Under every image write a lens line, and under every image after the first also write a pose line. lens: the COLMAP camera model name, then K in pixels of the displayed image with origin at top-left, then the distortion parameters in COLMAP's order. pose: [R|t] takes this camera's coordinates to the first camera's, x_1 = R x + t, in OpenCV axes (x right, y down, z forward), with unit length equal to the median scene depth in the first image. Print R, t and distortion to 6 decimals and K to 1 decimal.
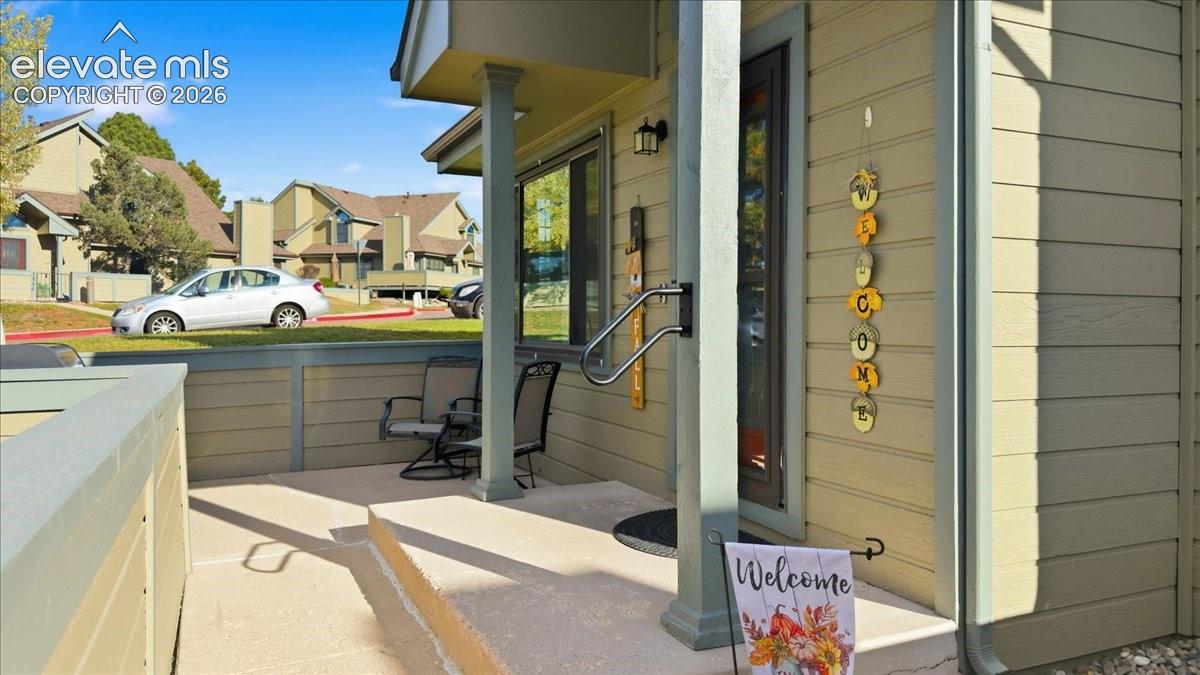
lens RADIAL K [[843.0, 0, 612.8], [0, 843.0, 329.0], [0, 0, 1]] dist [0.009462, -0.033118]
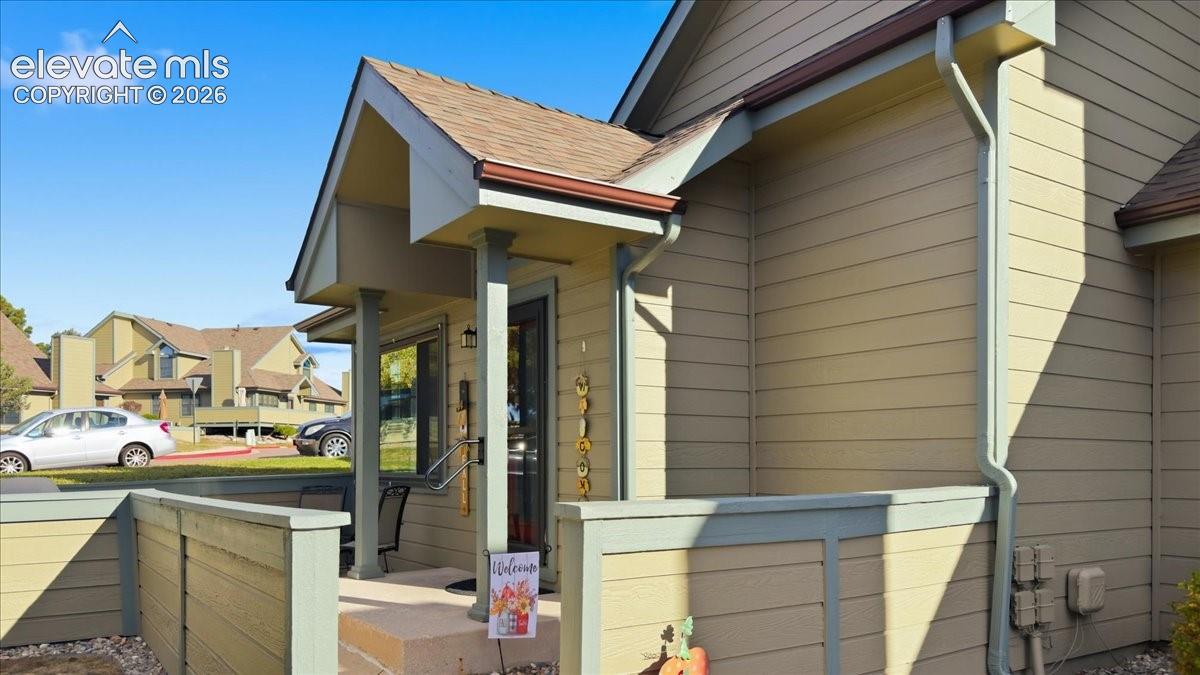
lens RADIAL K [[843.0, 0, 636.3], [0, 843.0, 426.1], [0, 0, 1]] dist [0.009462, -0.033118]
pose [[0.978384, -0.001765, 0.206791, 0.005944], [0.011151, 0.998959, -0.044231, 0.001633], [-0.206498, 0.045581, 0.977385, -0.164558]]
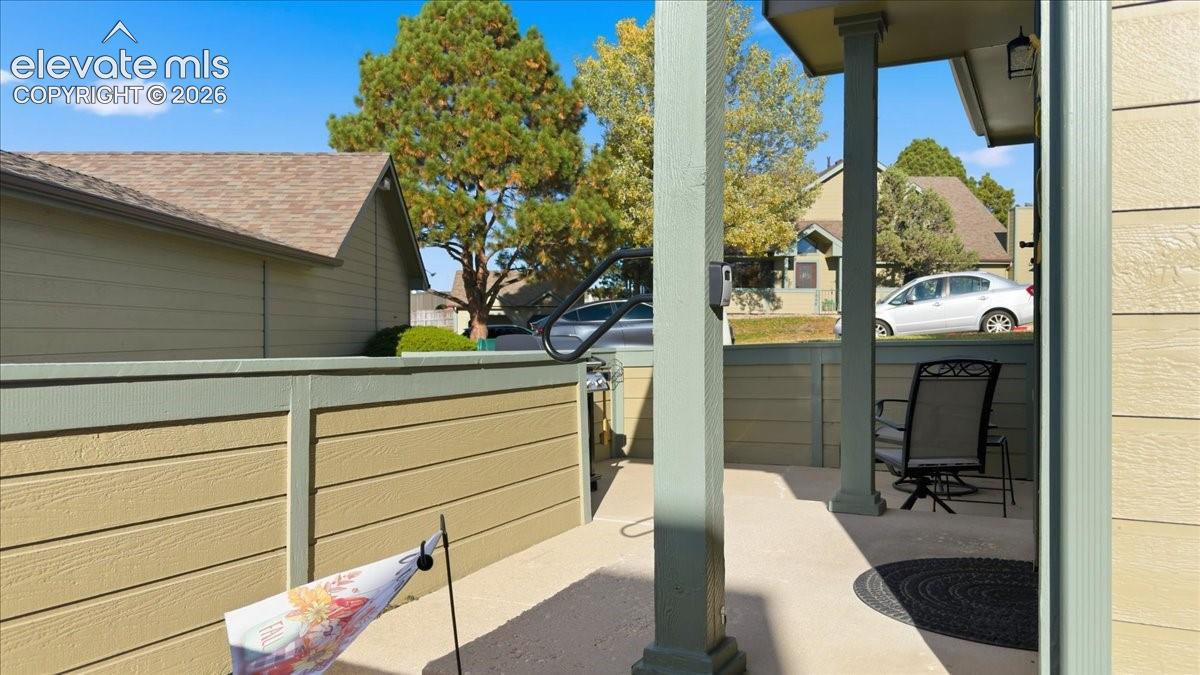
lens RADIAL K [[843.0, 0, 600.3], [0, 843.0, 341.5], [0, 0, 1]] dist [0.009462, -0.033118]
pose [[0.607748, 0.001678, -0.794128, 0.110846], [-0.001341, 0.999999, 0.001087, 0.006575], [0.794129, 0.000404, 0.607750, 0.070111]]
